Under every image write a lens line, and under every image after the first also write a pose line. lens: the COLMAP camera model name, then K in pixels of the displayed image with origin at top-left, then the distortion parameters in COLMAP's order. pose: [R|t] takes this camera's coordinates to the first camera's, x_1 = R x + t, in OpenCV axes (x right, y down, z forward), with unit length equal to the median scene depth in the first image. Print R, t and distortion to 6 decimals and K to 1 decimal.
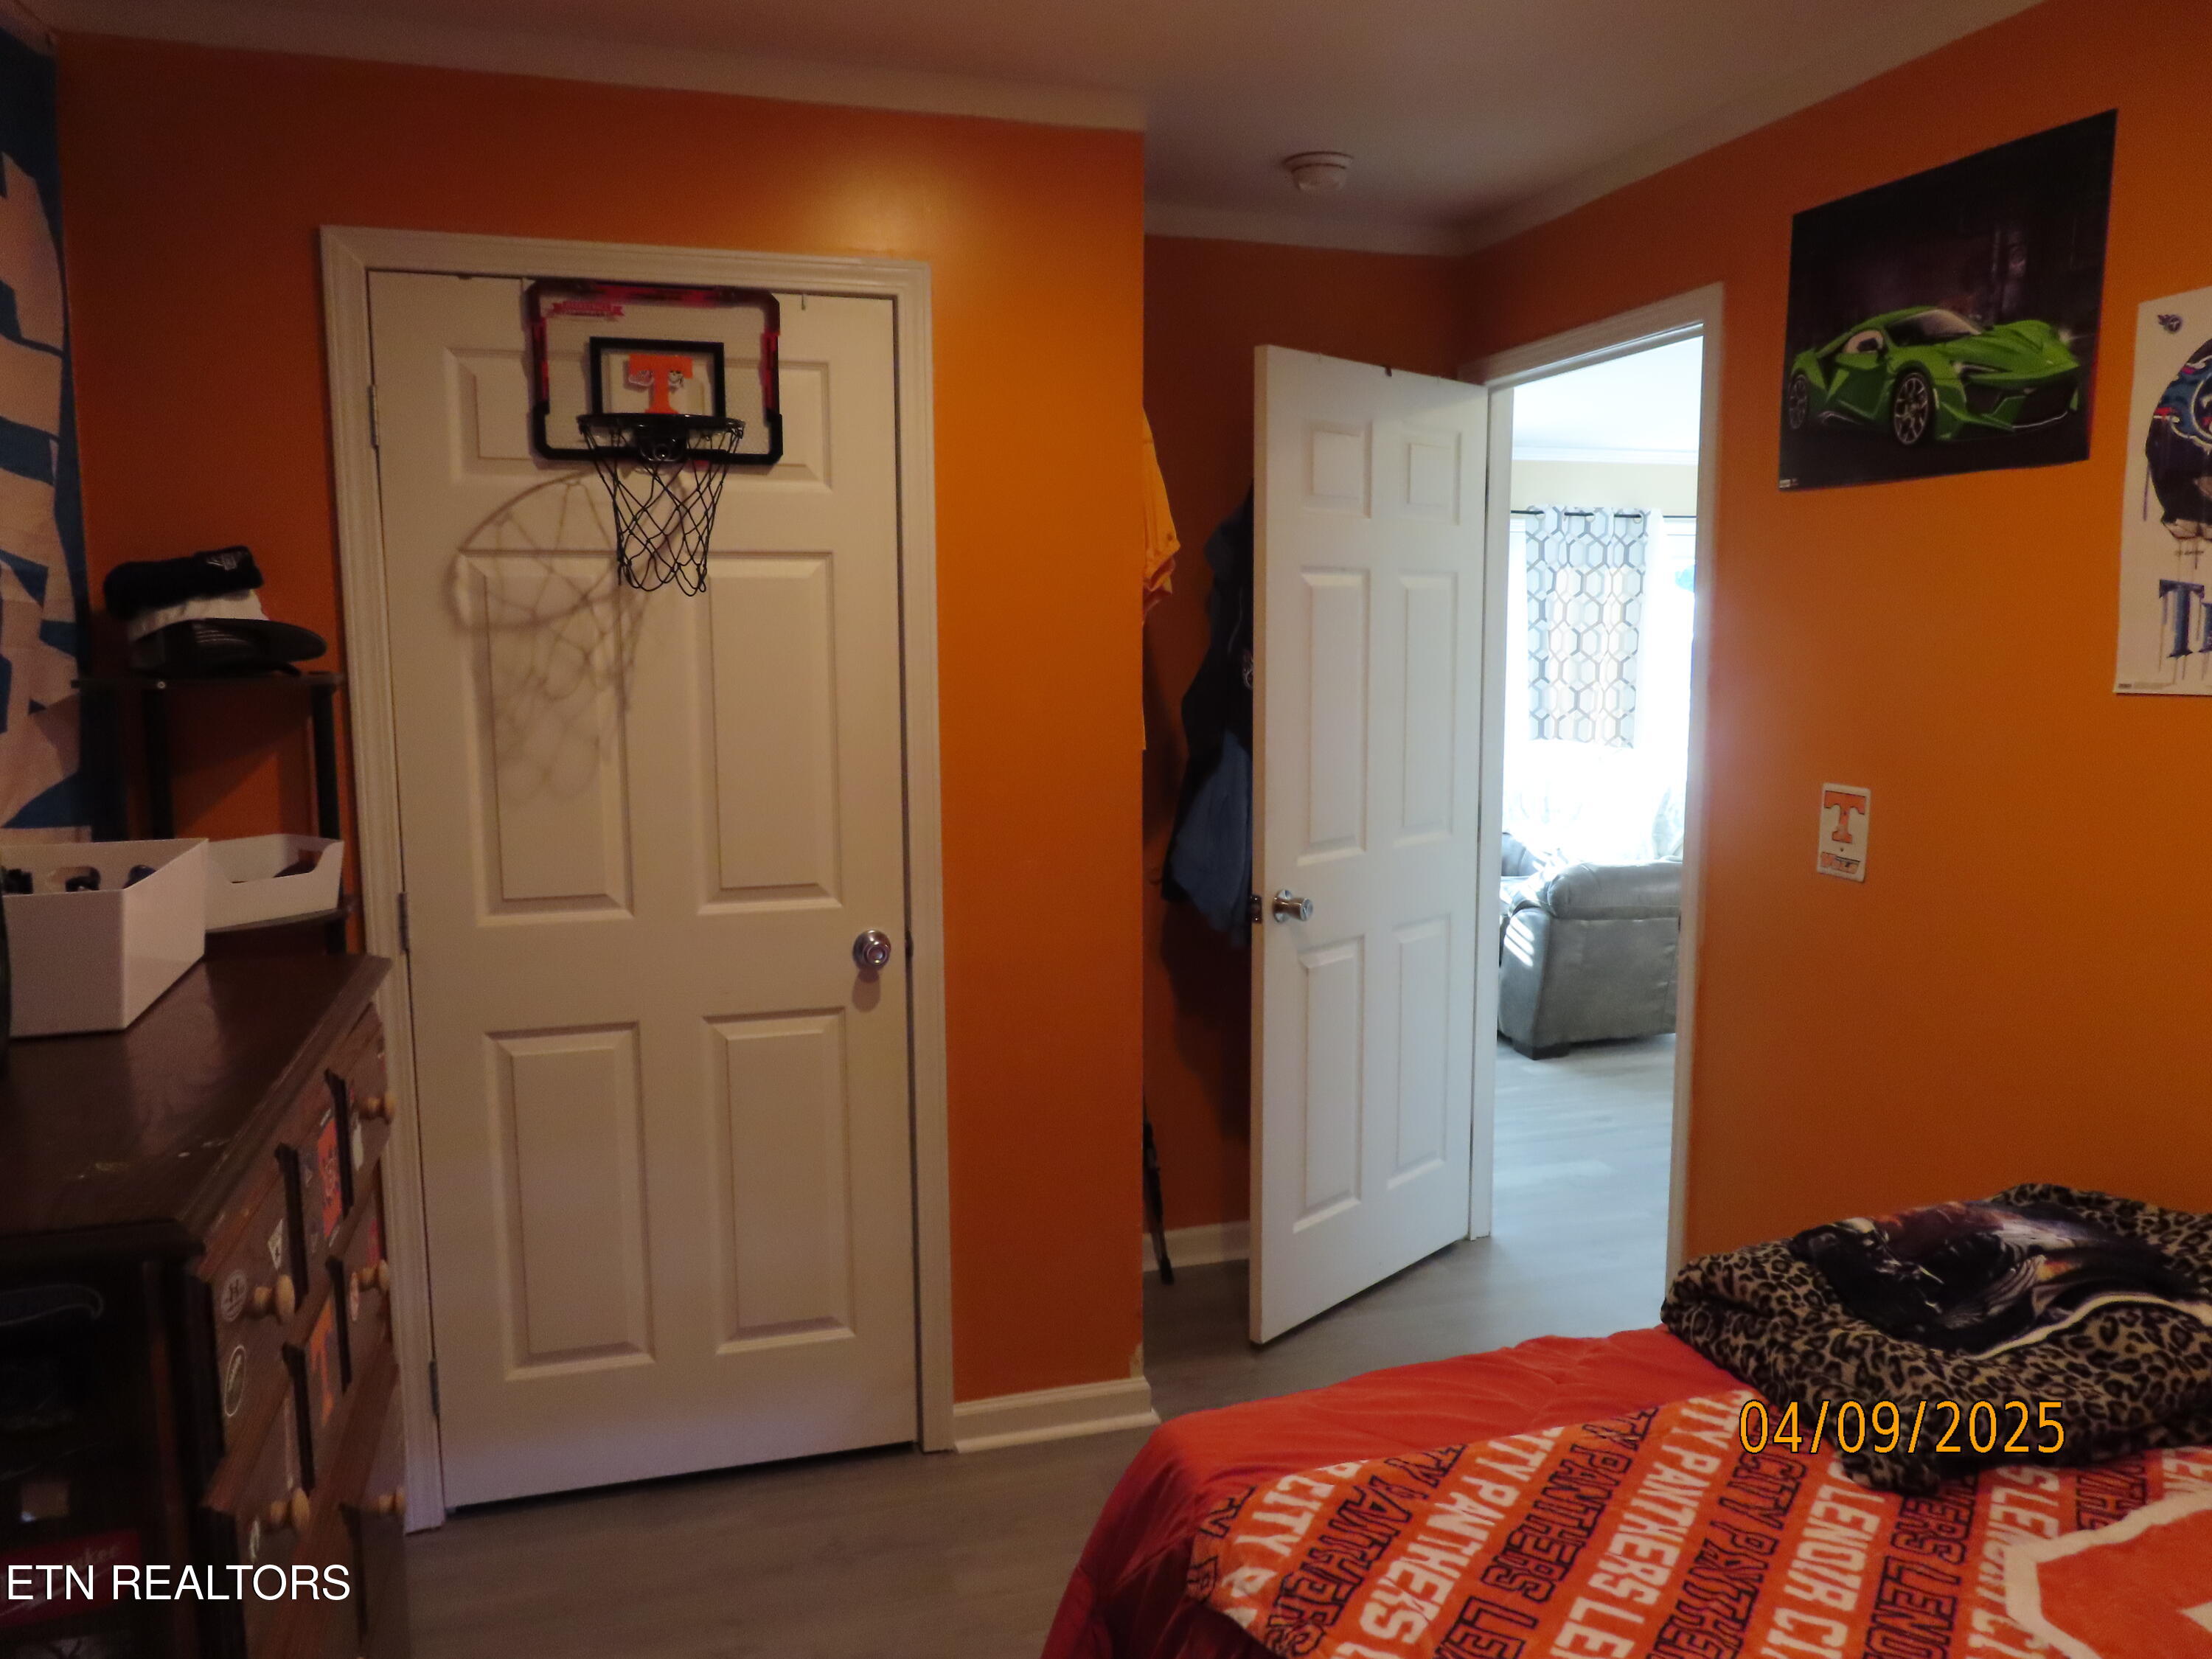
lens RADIAL K [[1601.4, 0, 1103.5], [0, 1601.4, 816.8], [0, 0, 1]] dist [-0.003013, 0.004560]
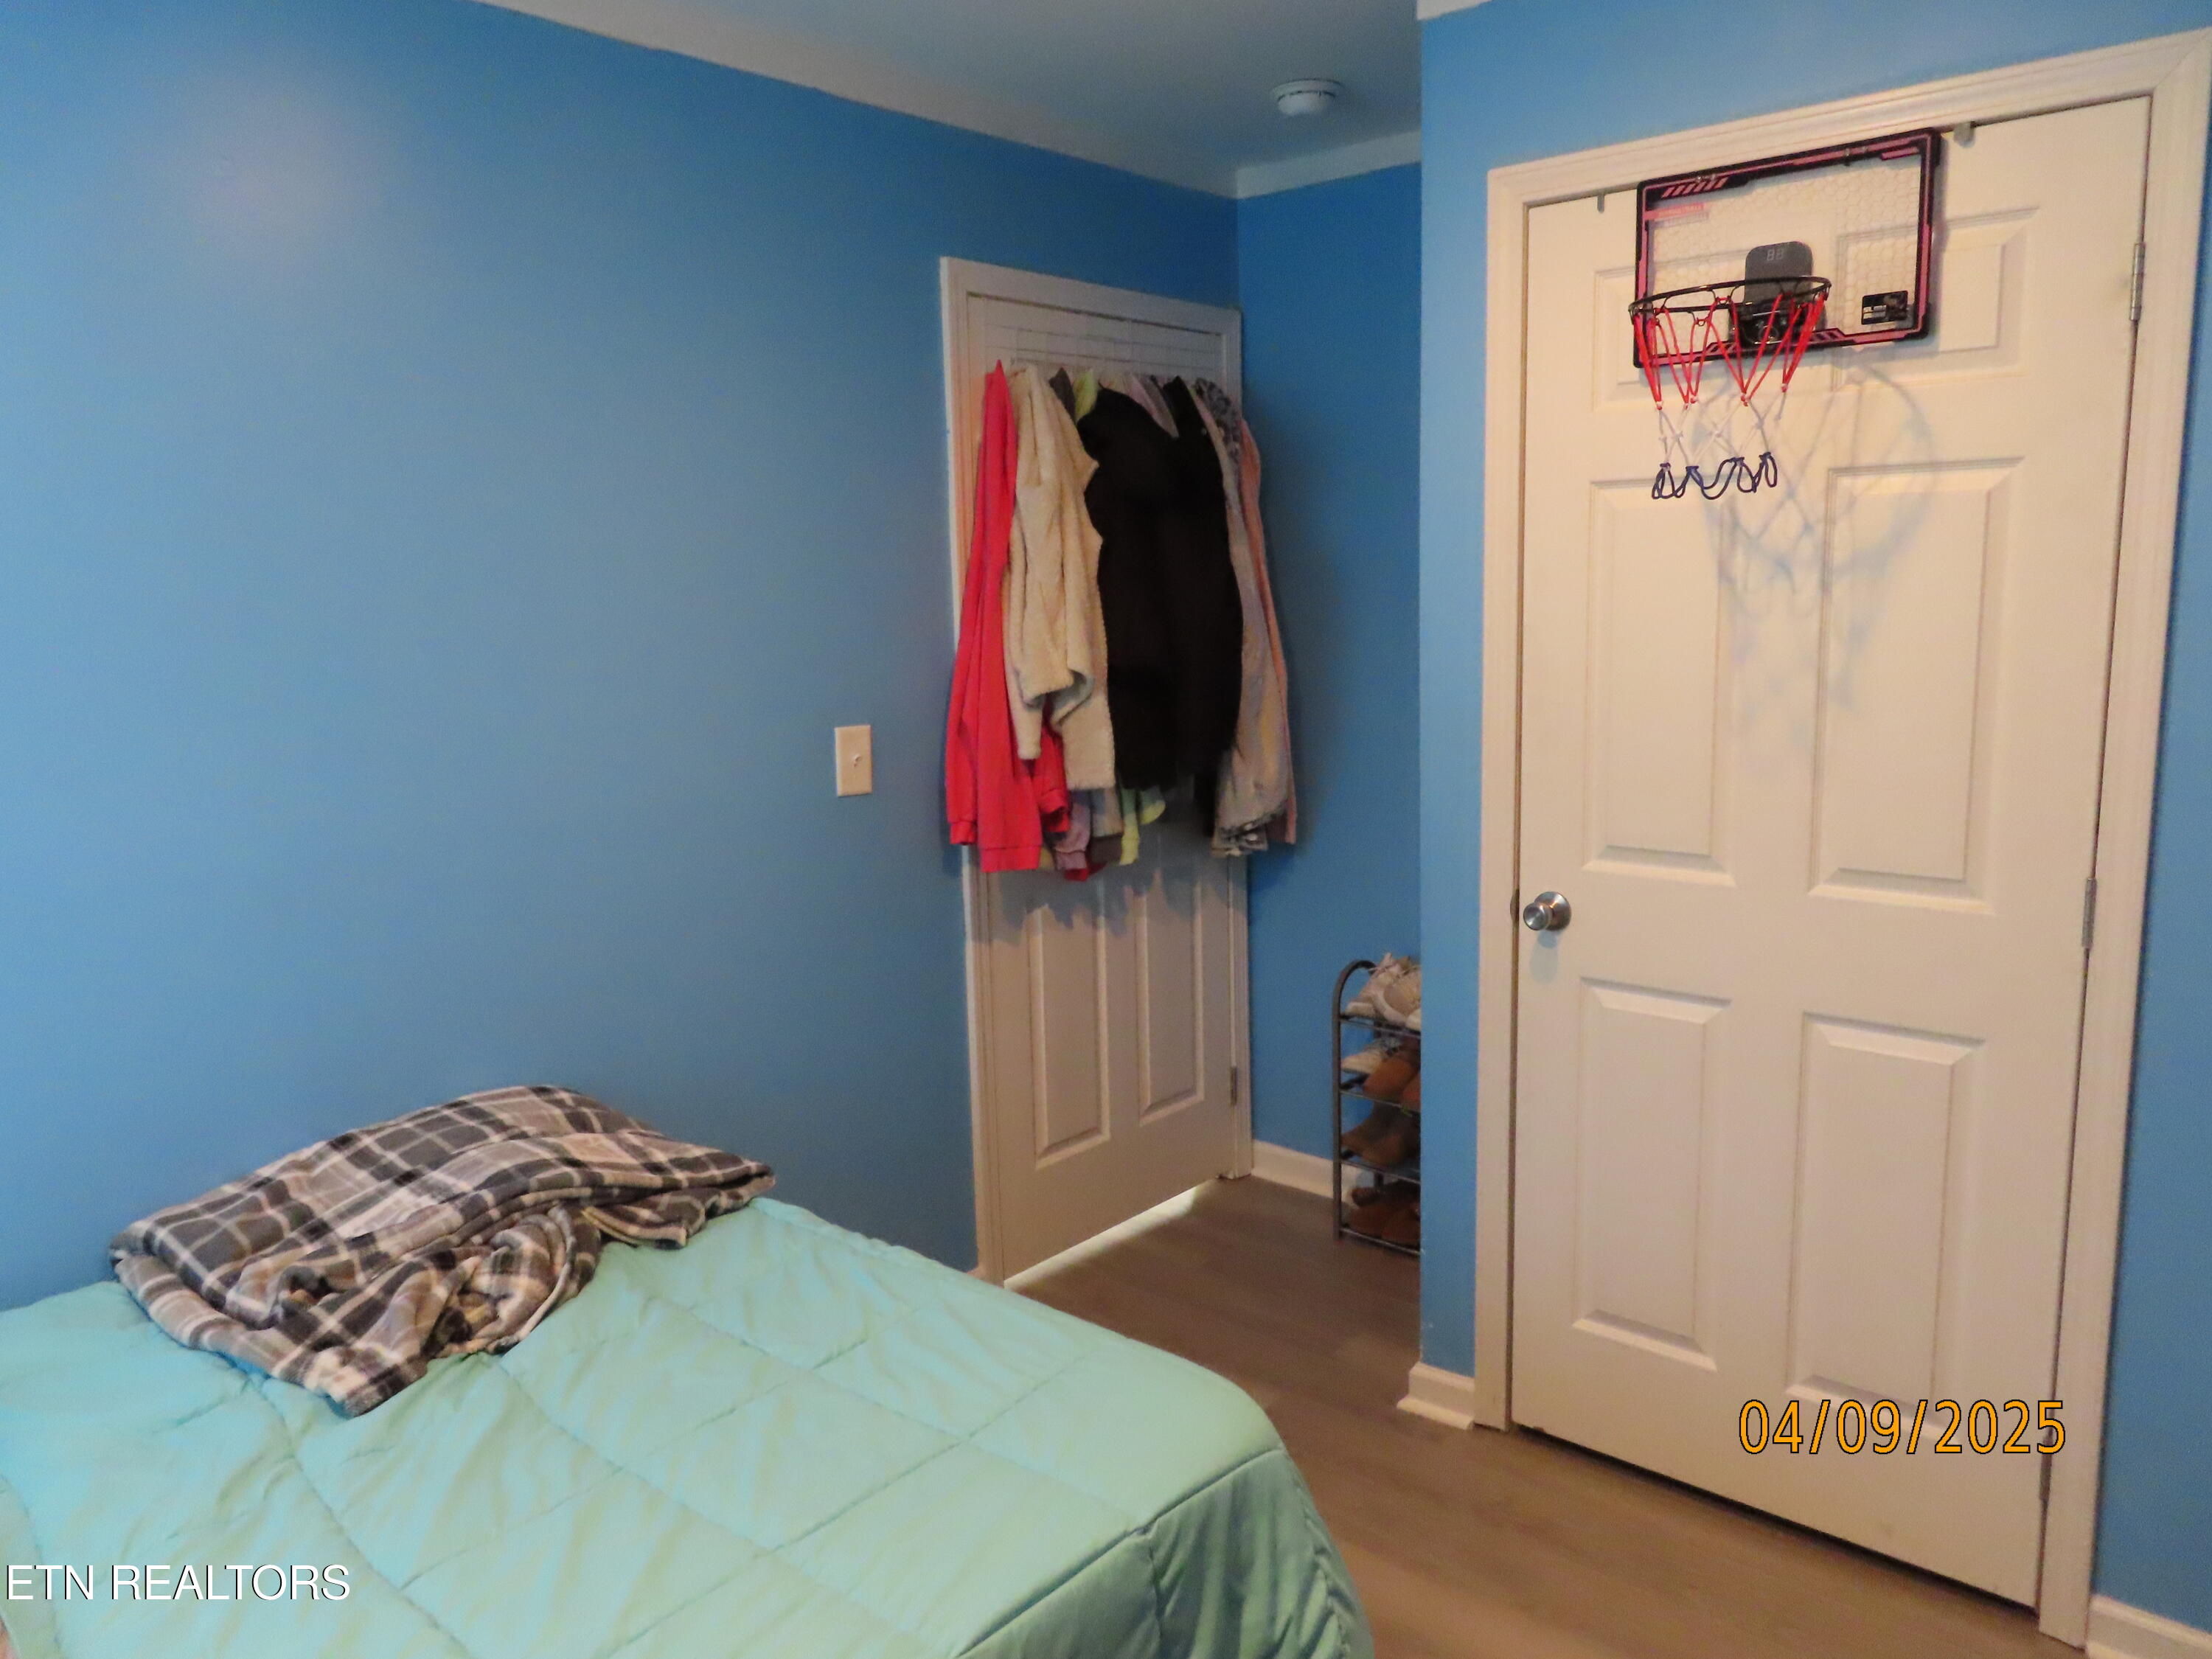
lens RADIAL K [[1601.4, 0, 1125.9], [0, 1601.4, 815.2], [0, 0, 1]] dist [-0.003013, 0.004560]
pose [[0.536107, 0.120035, -0.835572, 0.196484], [-0.076020, 0.992682, 0.093830, -0.024393], [0.840720, 0.013217, 0.541309, 0.164477]]
